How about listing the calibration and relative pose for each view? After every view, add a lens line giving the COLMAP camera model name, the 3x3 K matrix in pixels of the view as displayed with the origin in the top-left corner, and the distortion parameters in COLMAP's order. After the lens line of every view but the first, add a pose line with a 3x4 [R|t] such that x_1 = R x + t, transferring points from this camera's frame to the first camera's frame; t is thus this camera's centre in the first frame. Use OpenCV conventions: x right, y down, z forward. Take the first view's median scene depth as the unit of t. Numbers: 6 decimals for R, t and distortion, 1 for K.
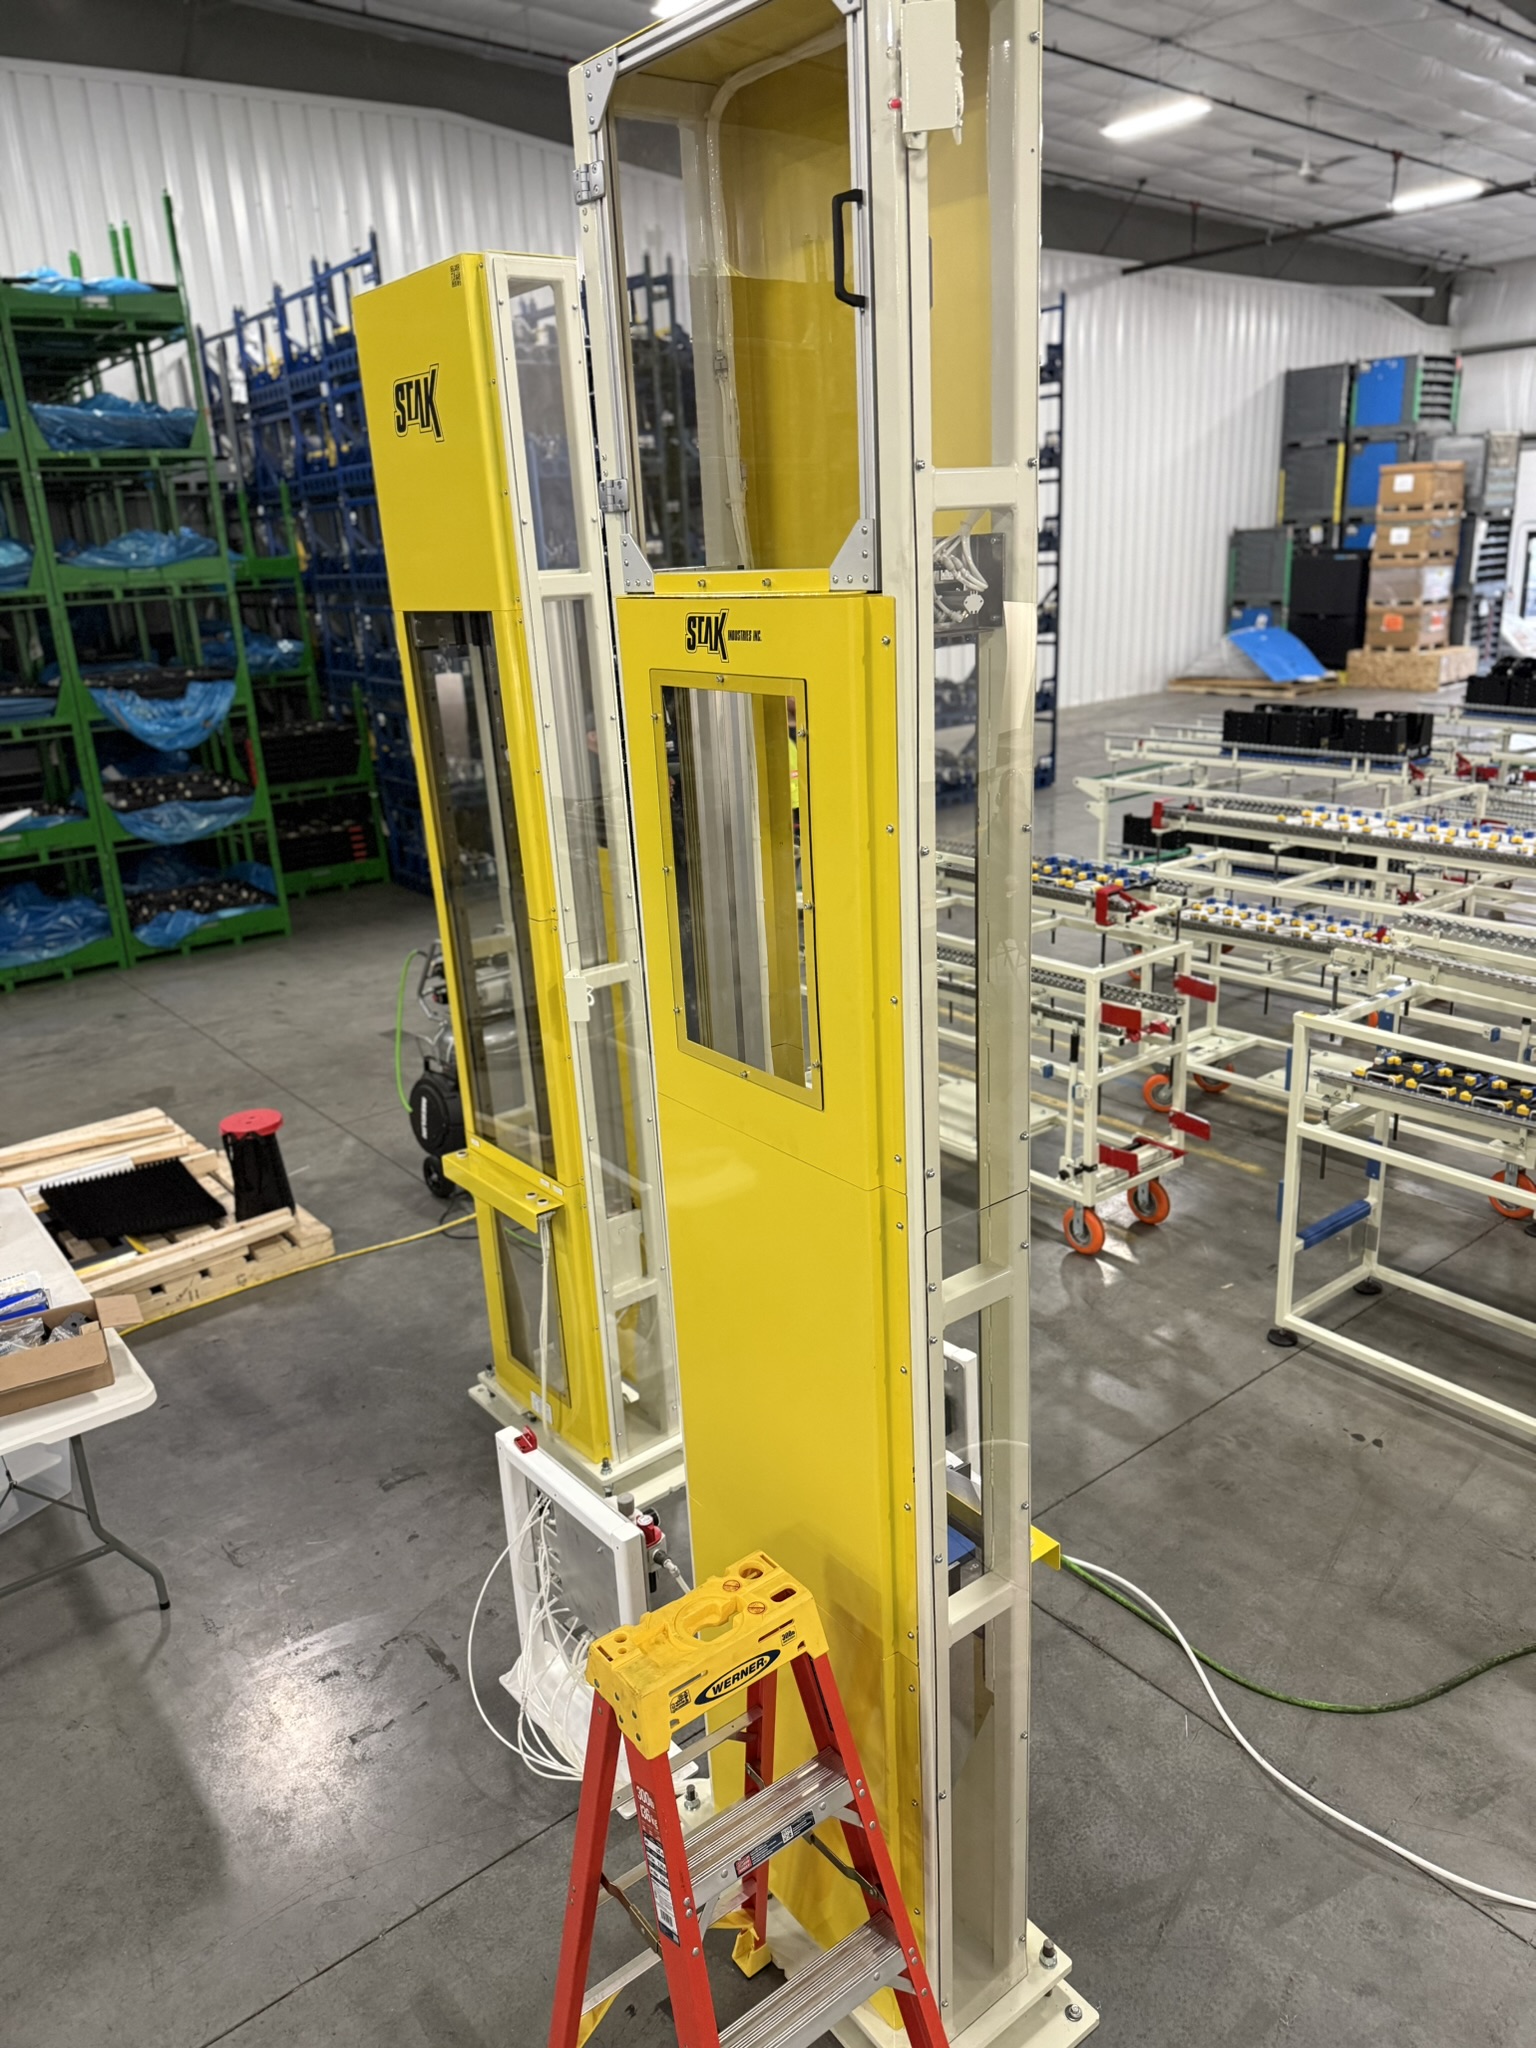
lens RADIAL K [[1440.8, 0, 768.0], [0, 1440.8, 1024.0], [0, 0, 1]] dist [0.003002, -0.005386]
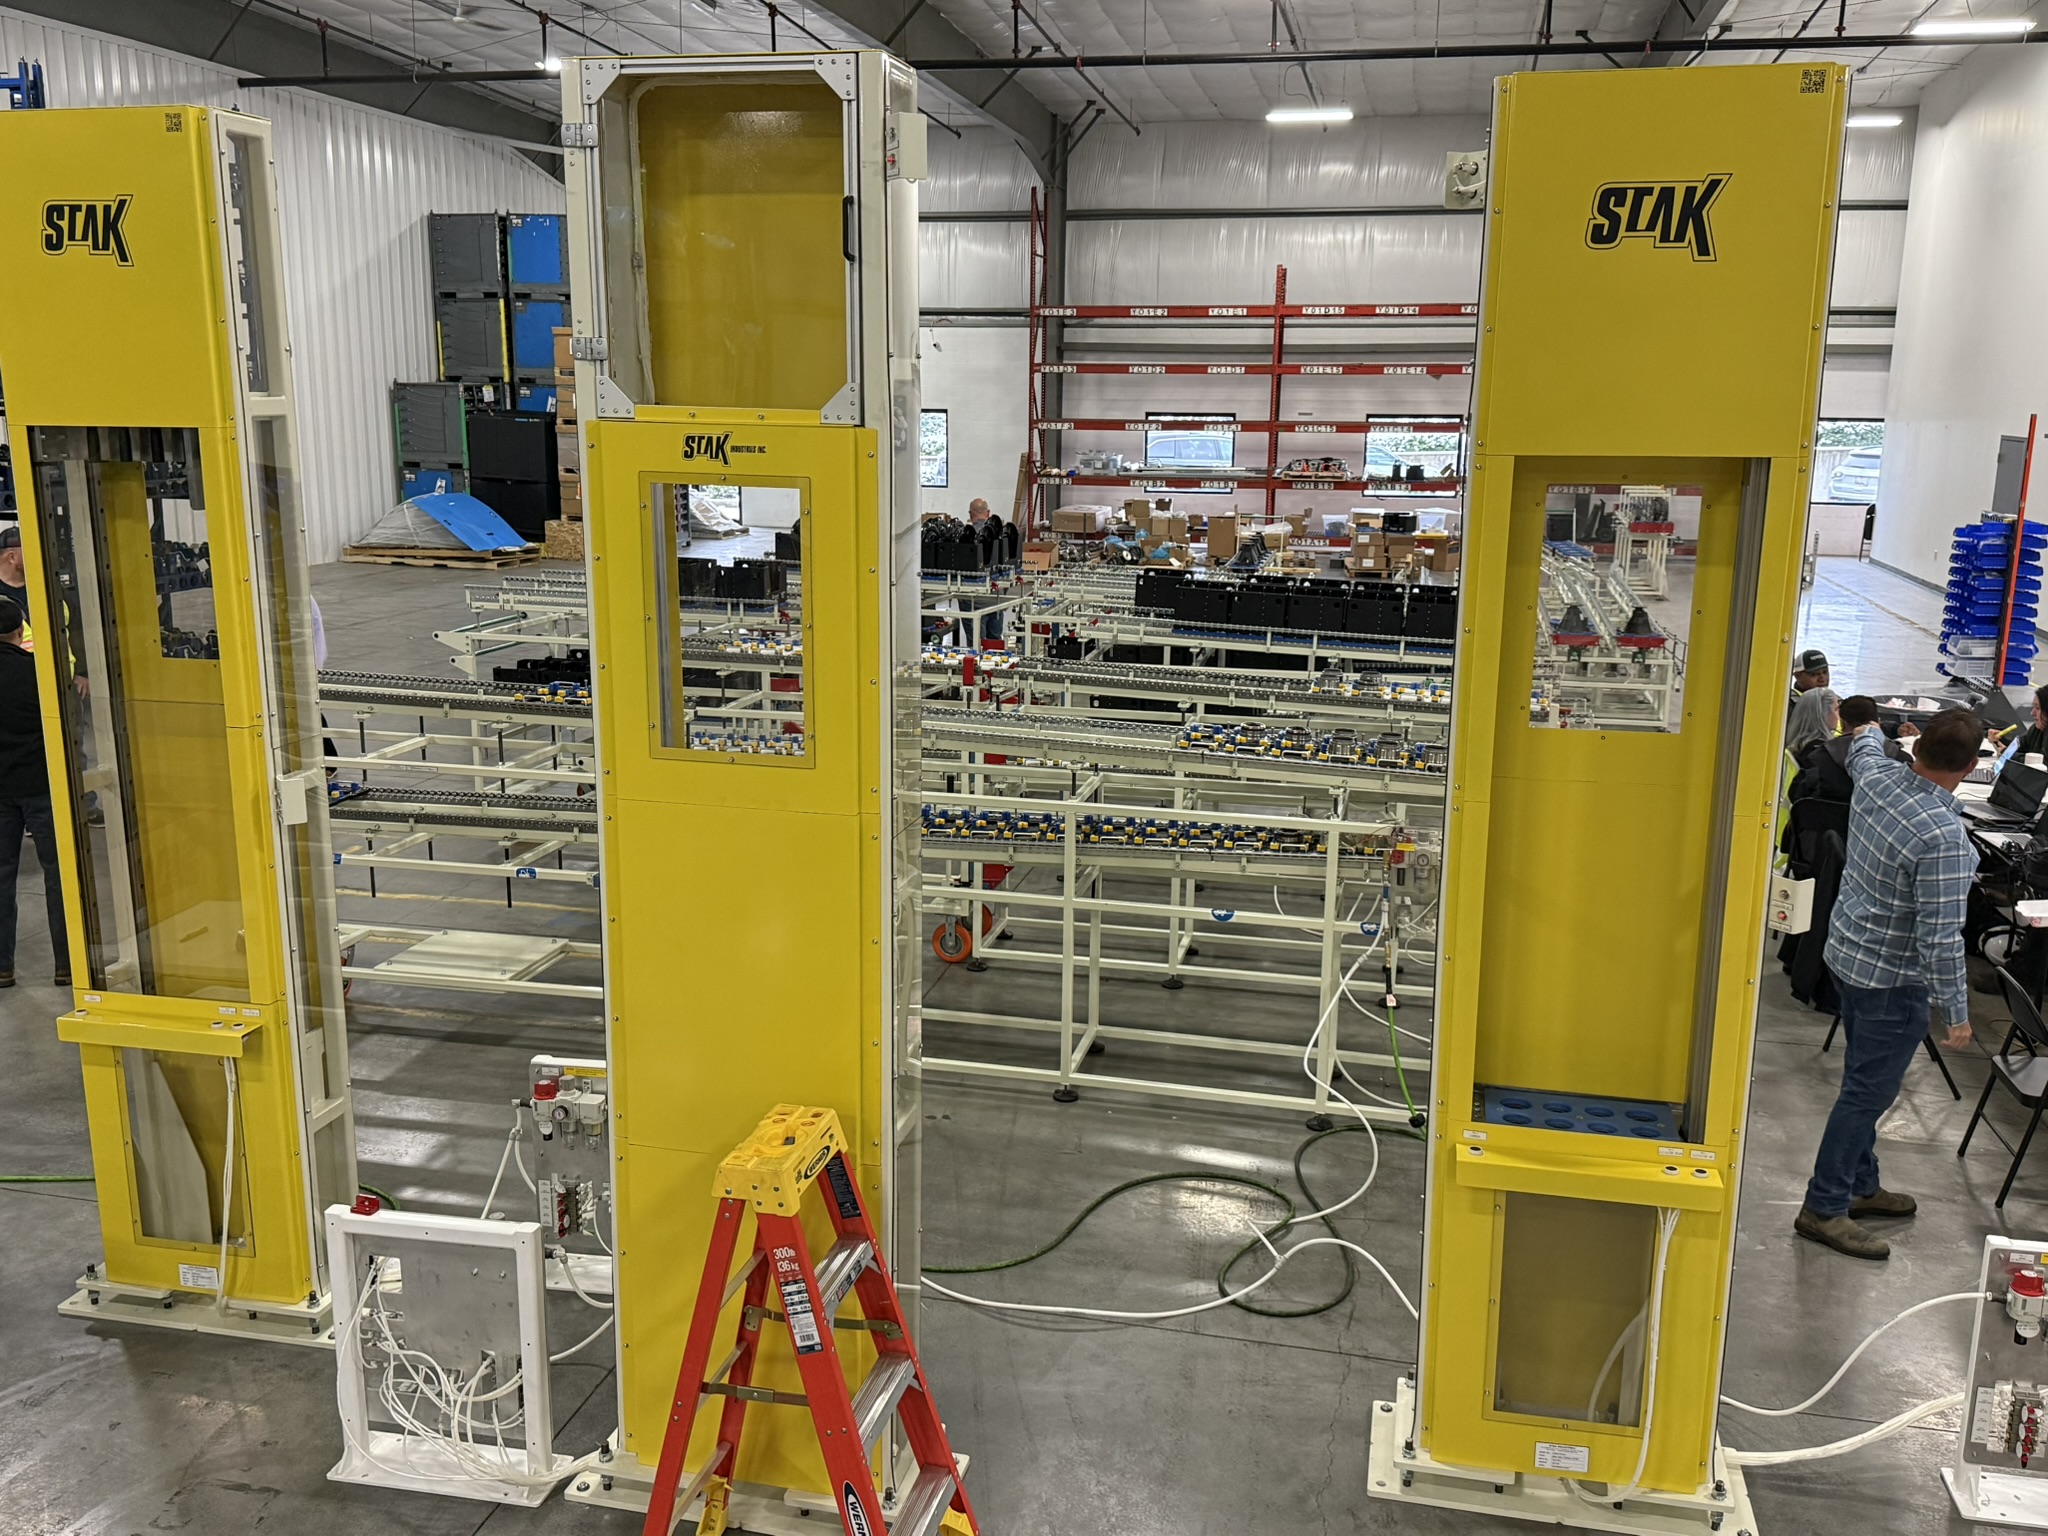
lens RADIAL K [[1806.9, 0, 1024.0], [0, 1806.9, 768.0], [0, 0, 1]] dist [0.105919, -0.268389]
pose [[0.774047, -0.070059, 0.629240, -0.103122], [0.147110, 0.986560, -0.071122, 0.024377], [-0.615800, 0.147620, 0.773950, -0.061915]]
